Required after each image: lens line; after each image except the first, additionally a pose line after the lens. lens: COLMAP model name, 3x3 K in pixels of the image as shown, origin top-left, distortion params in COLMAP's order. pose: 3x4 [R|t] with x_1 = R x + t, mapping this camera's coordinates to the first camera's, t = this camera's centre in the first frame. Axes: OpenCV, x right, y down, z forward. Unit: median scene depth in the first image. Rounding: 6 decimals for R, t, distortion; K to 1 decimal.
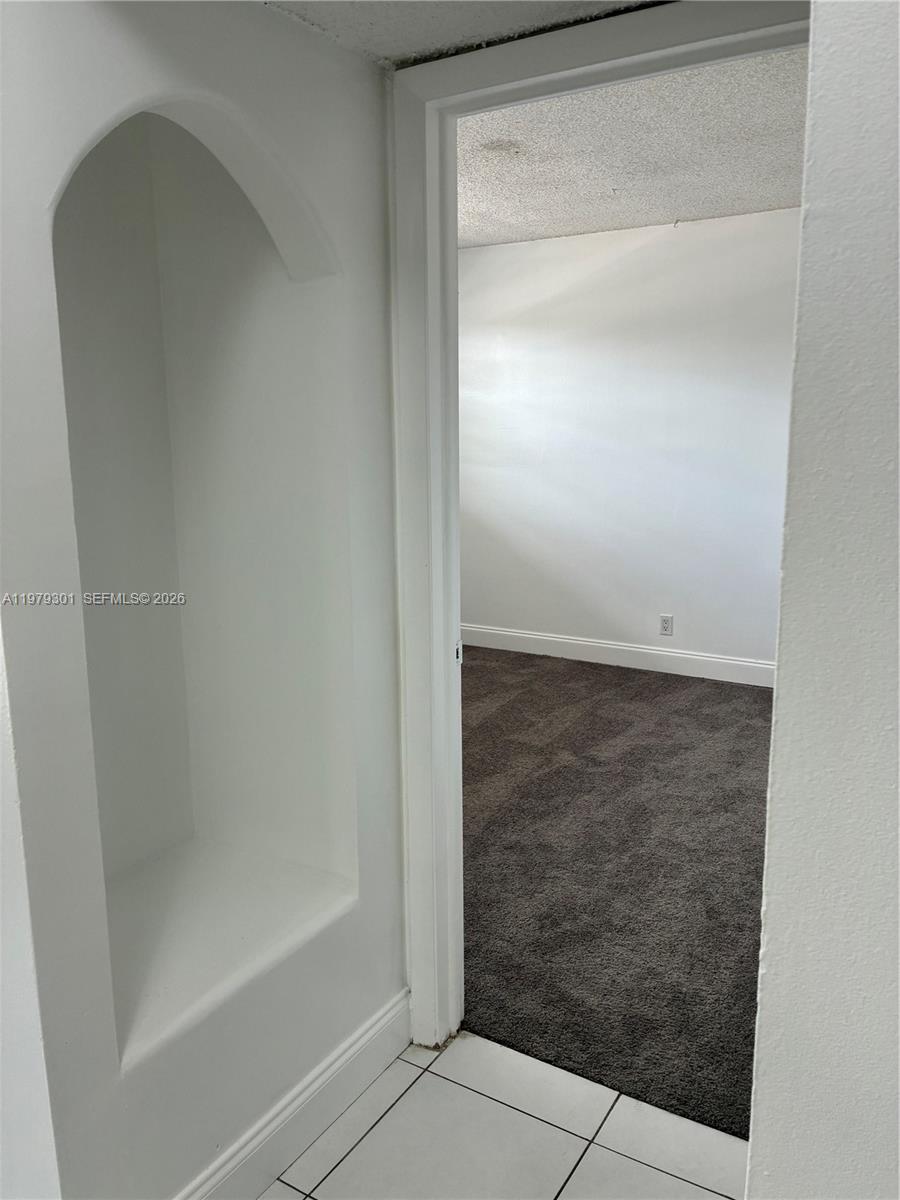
lens RADIAL K [[910.8, 0, 456.3], [0, 910.8, 594.0], [0, 0, 1]] dist [0.032194, -0.035902]
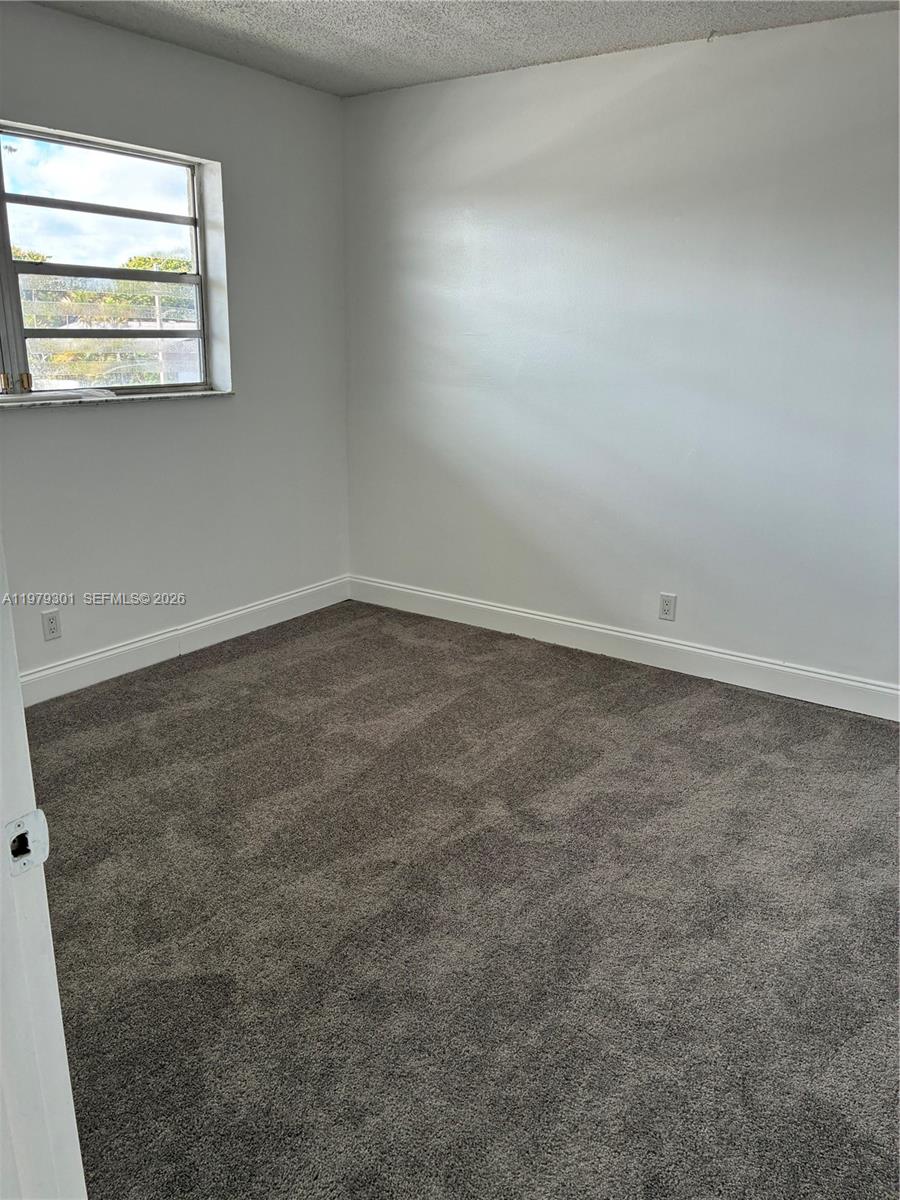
lens RADIAL K [[910.8, 0, 443.7], [0, 910.8, 607.9], [0, 0, 1]] dist [0.032194, -0.035902]
pose [[0.997857, 0.039984, -0.051798, 0.102623], [-0.034474, 0.994061, 0.103216, -0.045615], [0.055618, -0.101210, 0.993309, 0.288131]]
